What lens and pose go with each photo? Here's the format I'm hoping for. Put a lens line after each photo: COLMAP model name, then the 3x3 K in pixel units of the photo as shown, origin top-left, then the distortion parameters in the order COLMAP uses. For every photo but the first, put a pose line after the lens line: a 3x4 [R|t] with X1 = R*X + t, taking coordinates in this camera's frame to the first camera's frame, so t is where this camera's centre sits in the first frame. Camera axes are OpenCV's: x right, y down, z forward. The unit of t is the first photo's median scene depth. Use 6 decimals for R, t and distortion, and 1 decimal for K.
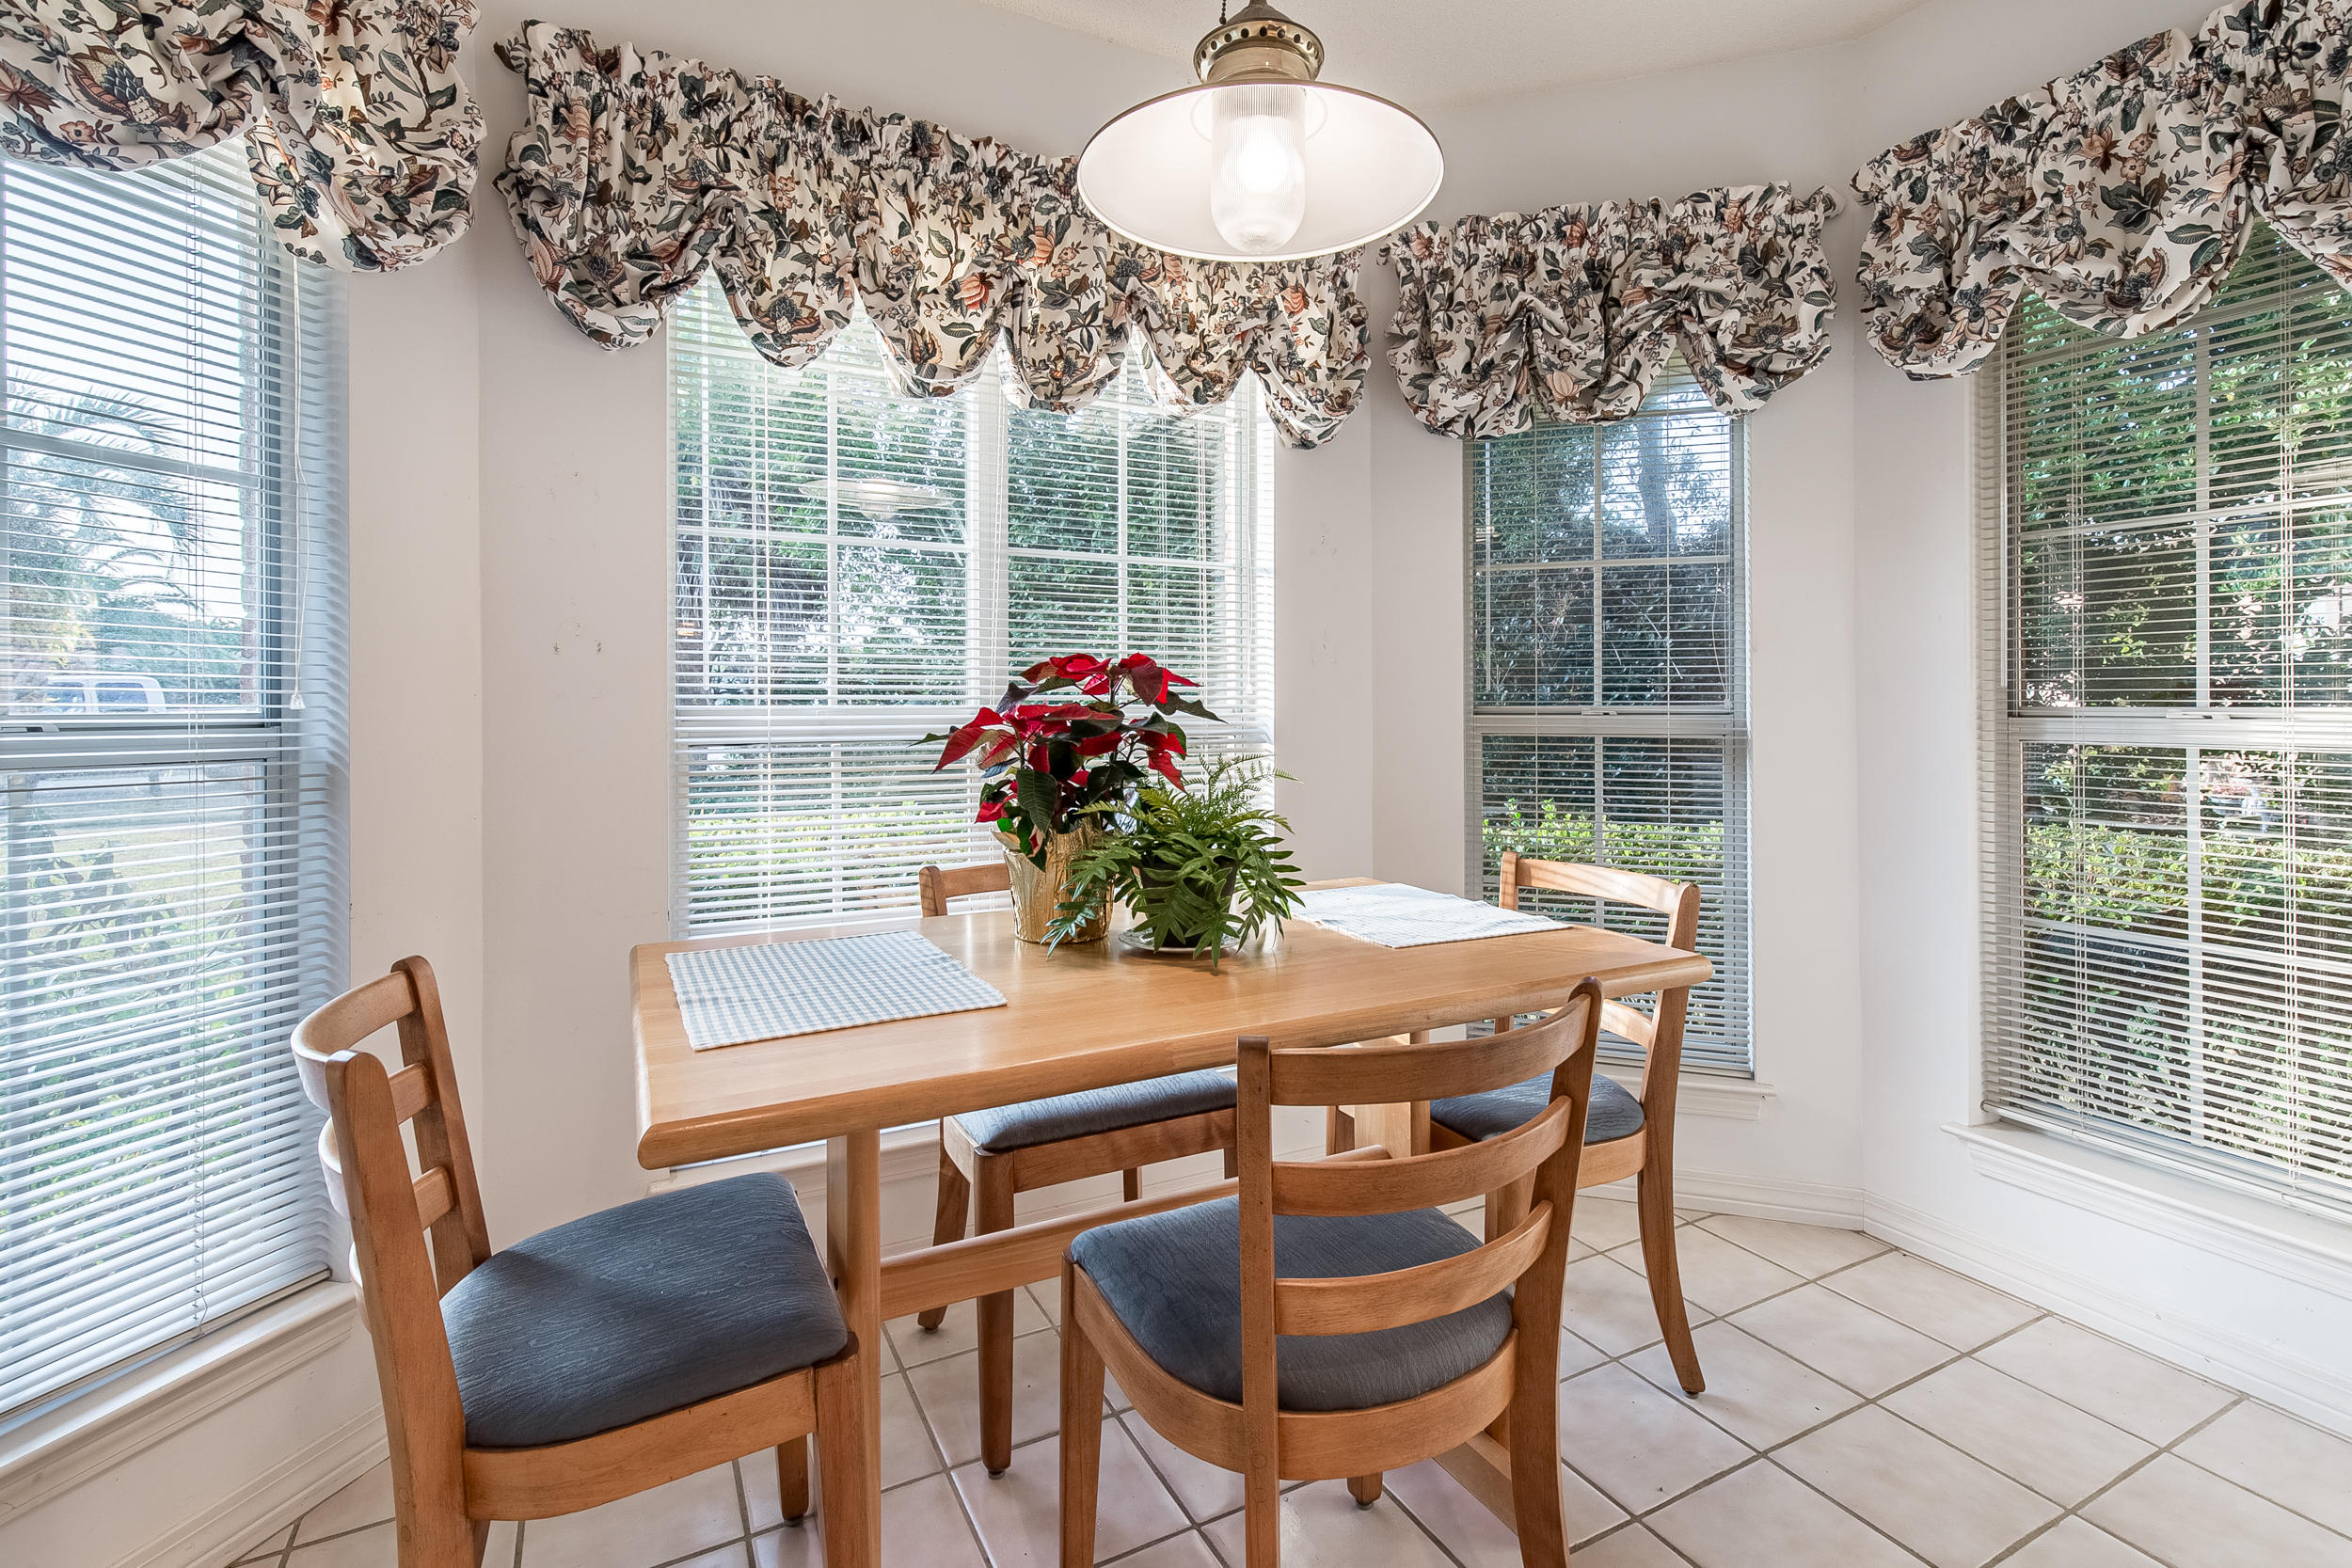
lens RADIAL K [[1134.4, 0, 1195.4], [0, 1134.4, 701.6], [0, 0, 1]] dist [0.005982, -0.001089]
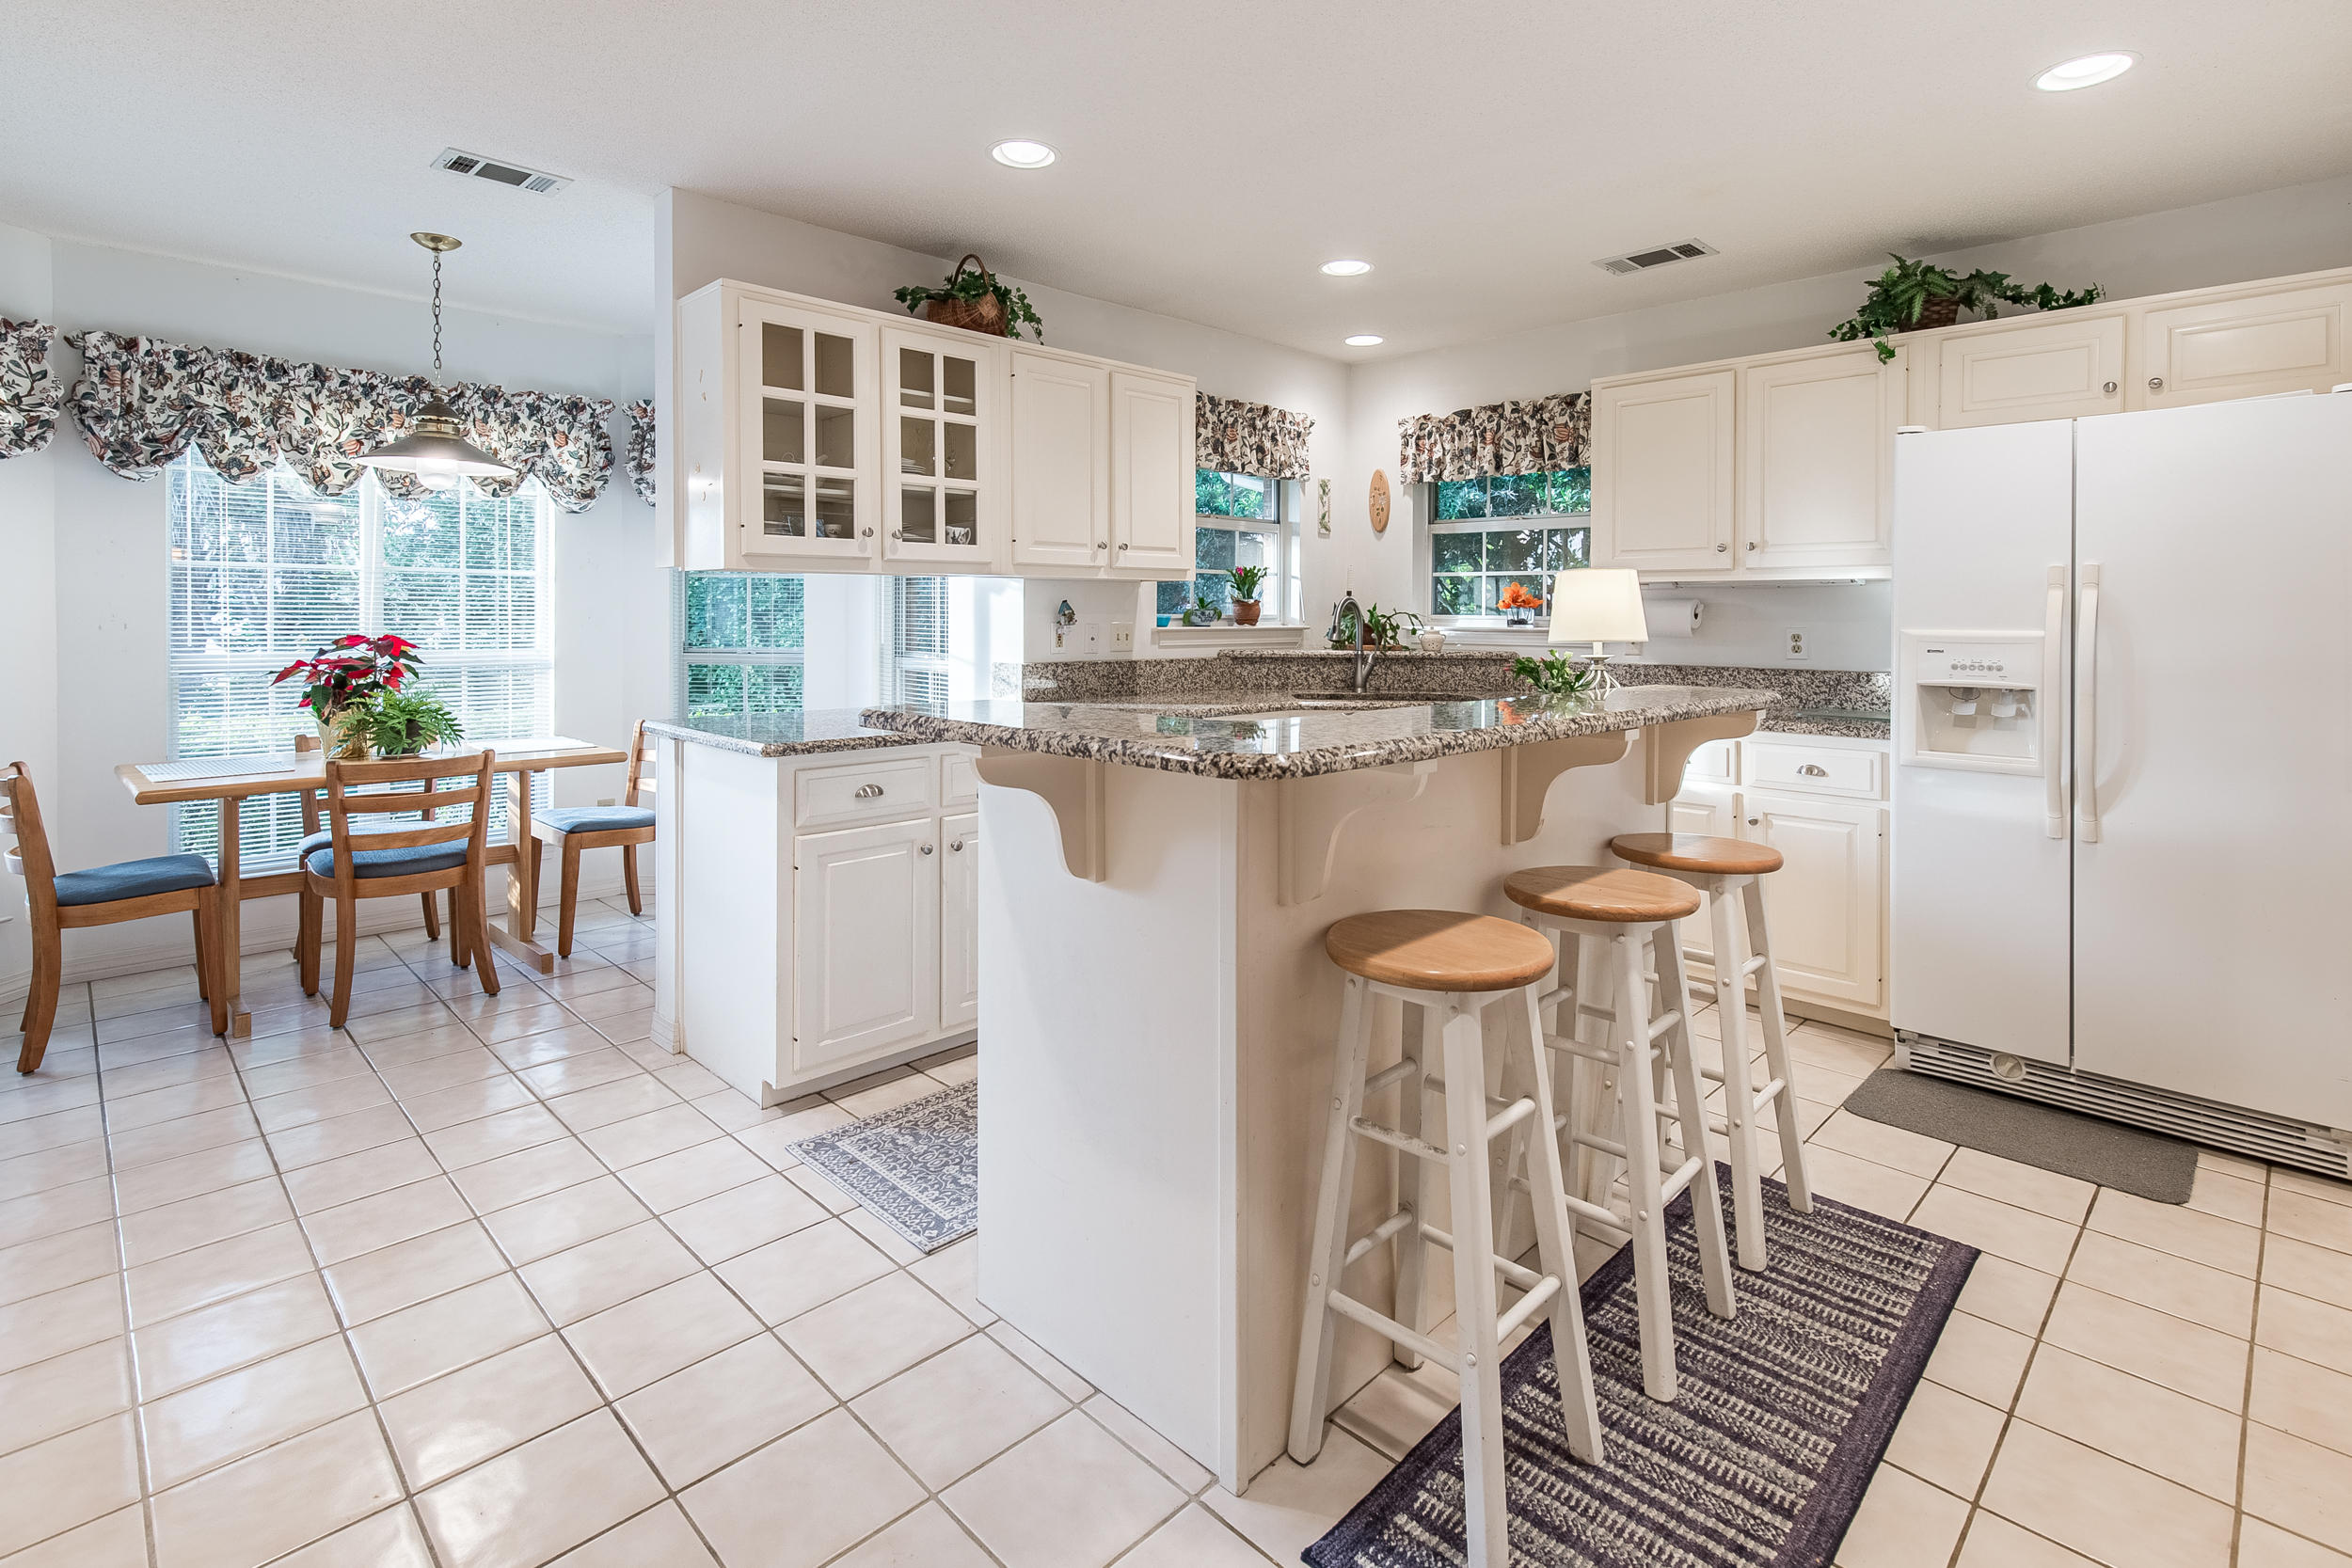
lens RADIAL K [[1134.4, 0, 1172.2], [0, 1134.4, 625.5], [0, 0, 1]] dist [0.005982, -0.001089]
pose [[0.958155, 0.000284, 0.286250, 0.679182], [-0.002004, 0.999982, 0.005717, -0.065977], [-0.286243, -0.006052, 0.958138, -1.475662]]
